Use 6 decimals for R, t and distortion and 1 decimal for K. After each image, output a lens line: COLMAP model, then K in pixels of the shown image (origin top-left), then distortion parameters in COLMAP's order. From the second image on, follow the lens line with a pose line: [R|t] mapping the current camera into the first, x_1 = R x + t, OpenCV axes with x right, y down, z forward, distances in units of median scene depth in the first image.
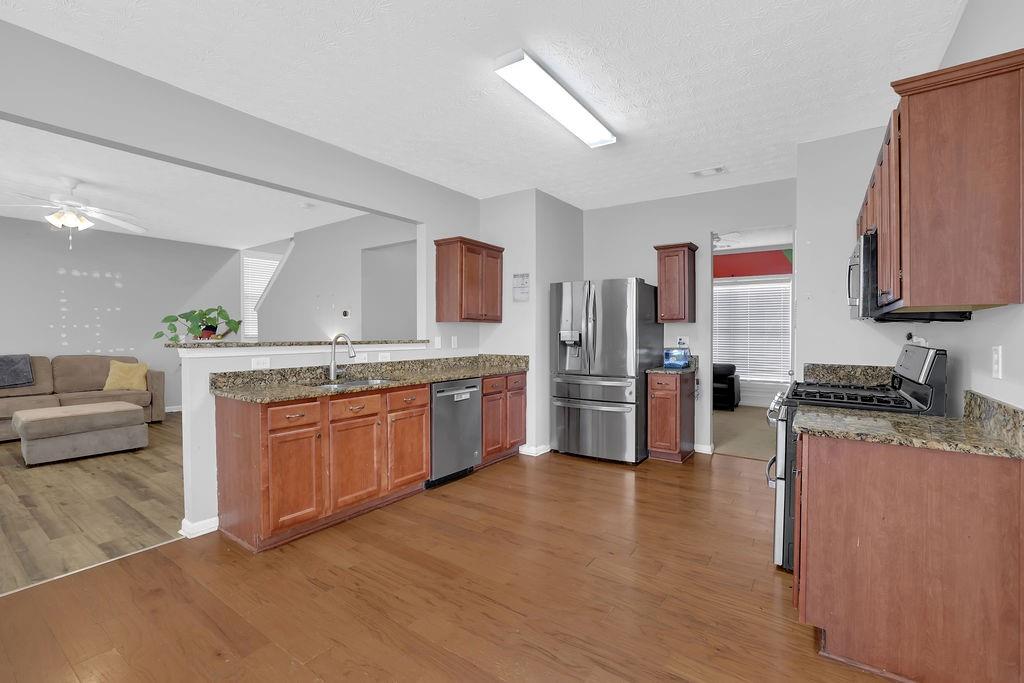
lens RADIAL K [[449.0, 0, 508.5], [0, 449.0, 337.2], [0, 0, 1]] dist [-0.017047, 0.005403]
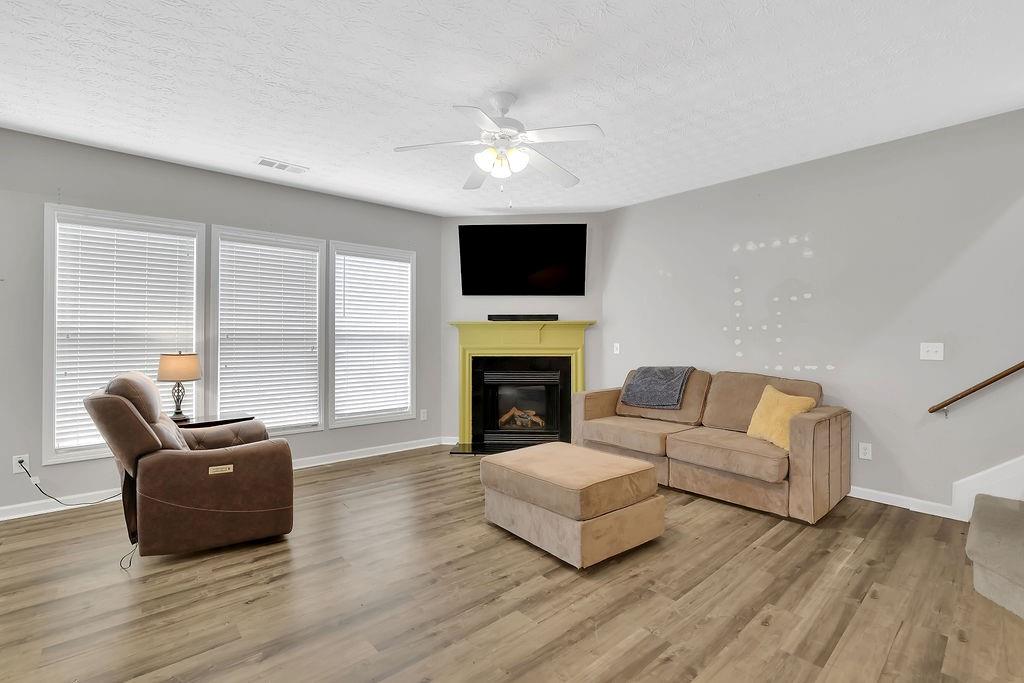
lens RADIAL K [[459.9, 0, 511.6], [0, 459.9, 342.1], [0, 0, 1]] dist [-0.029409, 0.008817]
pose [[-0.223287, 0.001785, -0.974751, -0.355717], [-0.009699, 0.999945, 0.004052, -0.004265], [0.974705, 0.010359, -0.223257, 1.198704]]
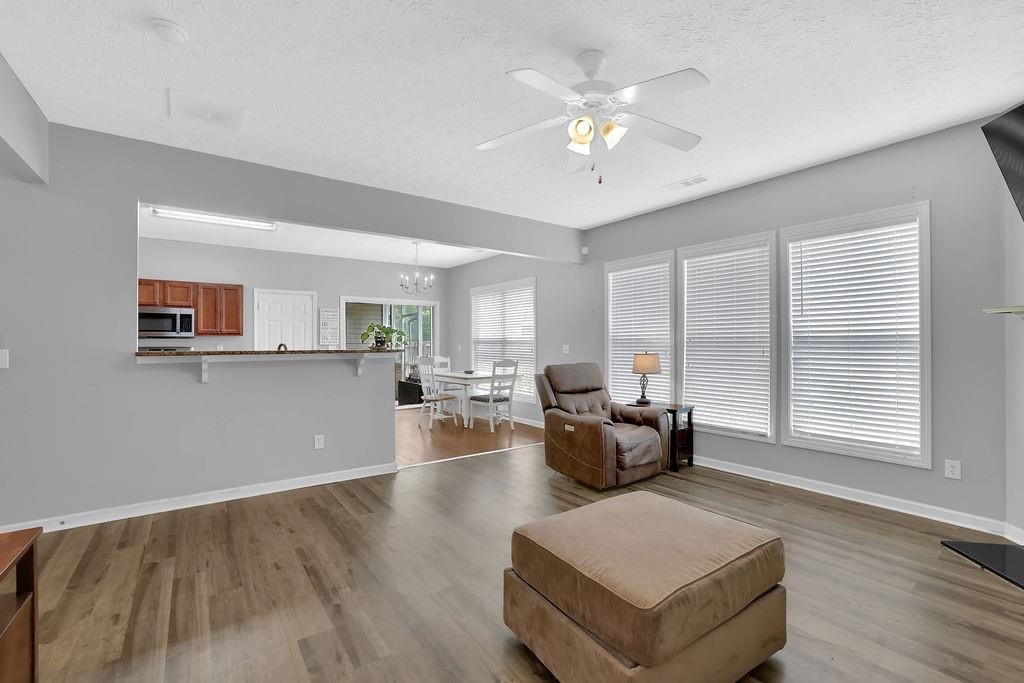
lens RADIAL K [[459.9, 0, 528.6], [0, 459.9, 342.6], [0, 0, 1]] dist [-0.029409, 0.008817]
pose [[-0.954021, 0.000247, 0.299740, -1.116698], [0.004382, 0.999904, 0.013121, -0.016743], [-0.299708, 0.013831, -0.953931, 1.602813]]
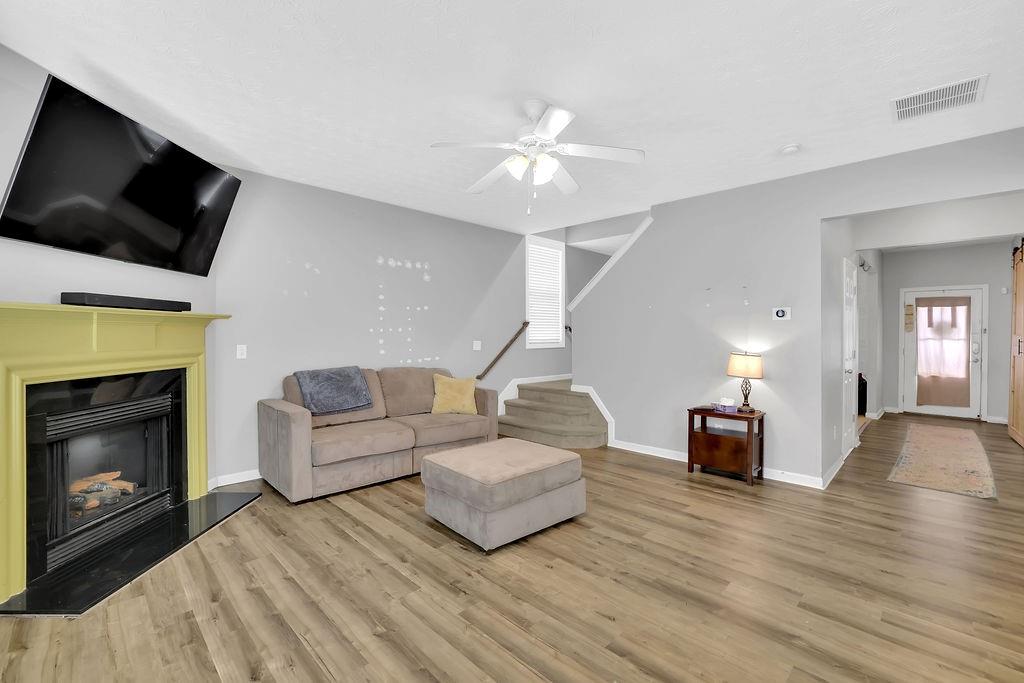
lens RADIAL K [[449.0, 0, 512.3], [0, 449.0, 336.3], [0, 0, 1]] dist [-0.017047, 0.005403]
pose [[0.986484, 0.004407, -0.163799, -0.937025], [-0.004969, 0.999983, -0.003021, -0.017447], [0.163782, 0.003794, 0.986489, 0.366134]]
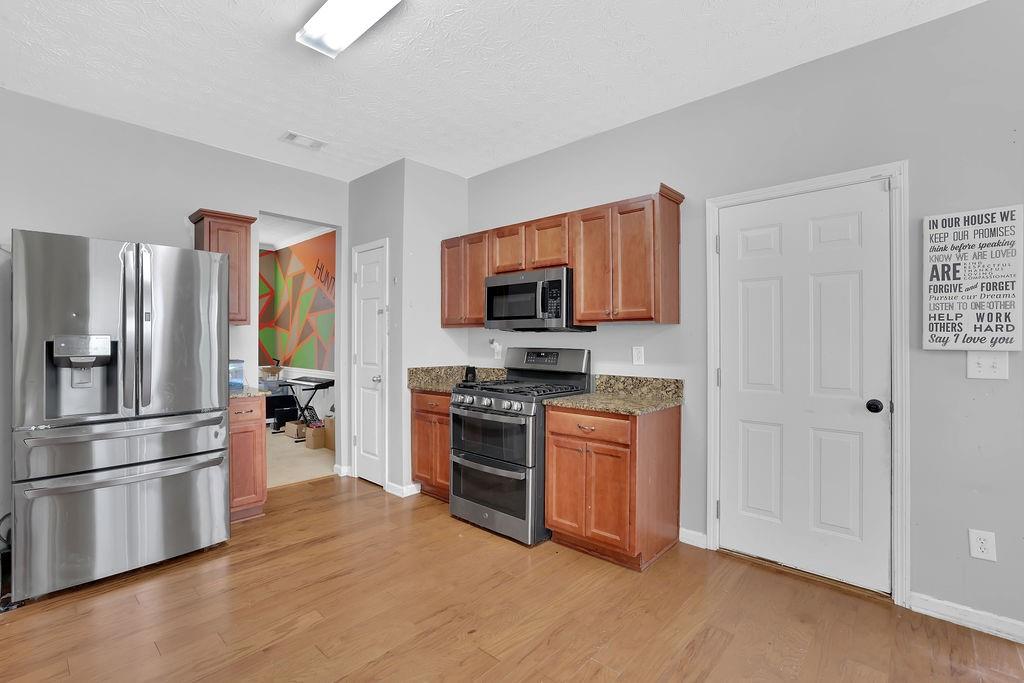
lens RADIAL K [[459.9, 0, 519.6], [0, 459.9, 339.7], [0, 0, 1]] dist [-0.029409, 0.008817]
pose [[0.114795, -0.003088, 0.993384, -0.307443], [0.009370, 0.999954, 0.002026, -0.006312], [-0.993345, 0.009076, 0.114818, 0.487092]]
